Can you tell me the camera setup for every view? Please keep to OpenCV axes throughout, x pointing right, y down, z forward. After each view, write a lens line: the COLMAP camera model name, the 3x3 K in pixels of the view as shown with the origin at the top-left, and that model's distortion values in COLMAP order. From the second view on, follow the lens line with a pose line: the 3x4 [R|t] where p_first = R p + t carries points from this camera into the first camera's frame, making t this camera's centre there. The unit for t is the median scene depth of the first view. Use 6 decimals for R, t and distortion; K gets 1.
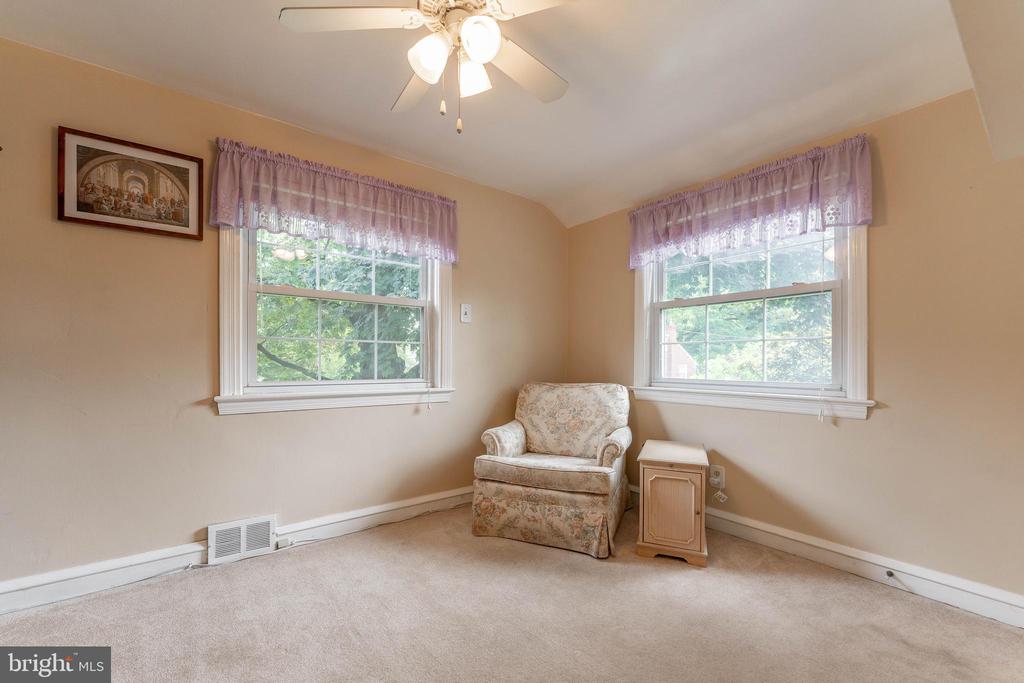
lens RADIAL K [[404.9, 0, 480.7], [0, 404.9, 366.8], [0, 0, 1]] dist [-0.015682, -0.000013]
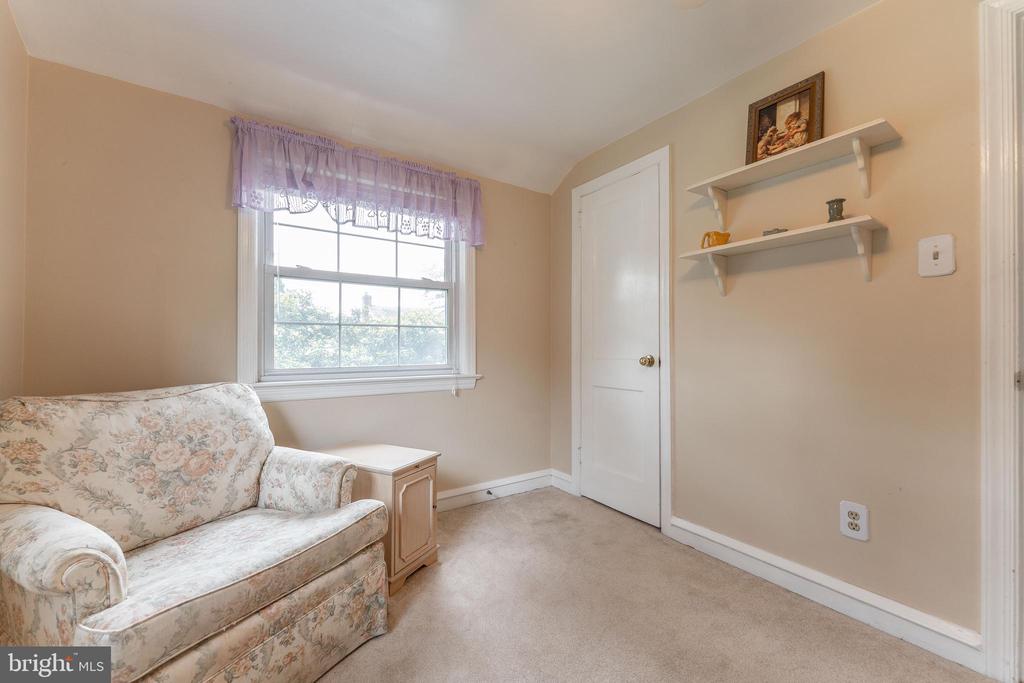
lens RADIAL K [[391.7, 0, 556.8], [0, 391.7, 346.2], [0, 0, 1]] dist [-0.000859, 0.000008]
pose [[0.014629, -0.005355, 0.999879, -0.351250], [0.010256, 0.999934, 0.005205, -0.016778], [-0.999840, 0.010179, 0.014683, 0.642441]]
